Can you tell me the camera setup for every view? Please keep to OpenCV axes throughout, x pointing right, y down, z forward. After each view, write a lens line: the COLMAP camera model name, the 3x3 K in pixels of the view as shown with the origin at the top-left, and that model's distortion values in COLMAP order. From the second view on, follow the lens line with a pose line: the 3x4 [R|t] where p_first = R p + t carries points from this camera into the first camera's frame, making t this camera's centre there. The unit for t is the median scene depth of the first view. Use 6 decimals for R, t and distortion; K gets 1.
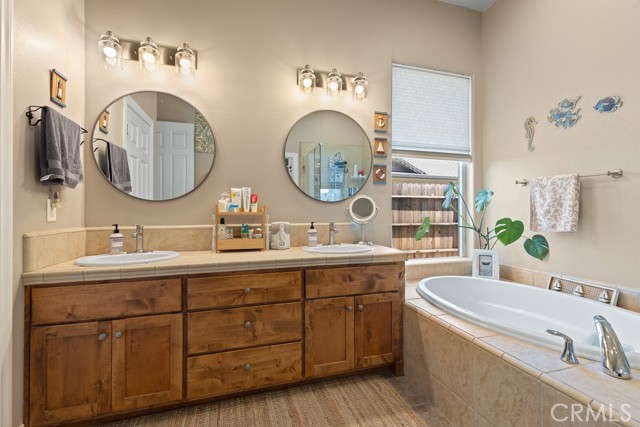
lens RADIAL K [[288.3, 0, 320.2], [0, 288.3, 210.7], [0, 0, 1]] dist [0.002023, -0.000475]
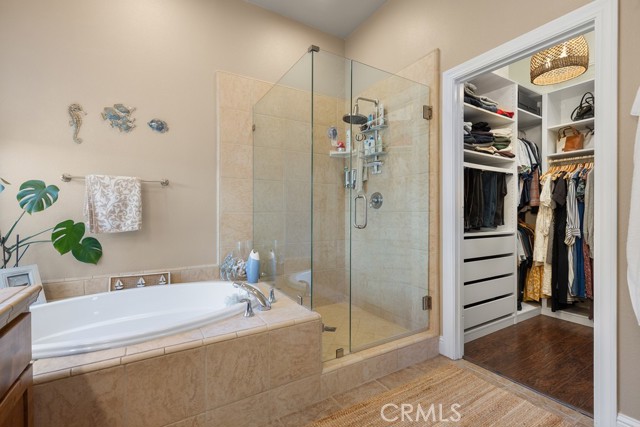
lens RADIAL K [[288.3, 0, 319.7], [0, 288.3, 214.3], [0, 0, 1]] dist [0.002023, -0.000475]
pose [[-0.252701, -0.006122, 0.967525, -0.344927], [0.000425, 0.999979, 0.006438, 0.005185], [-0.967544, 0.002038, -0.252694, 0.581471]]
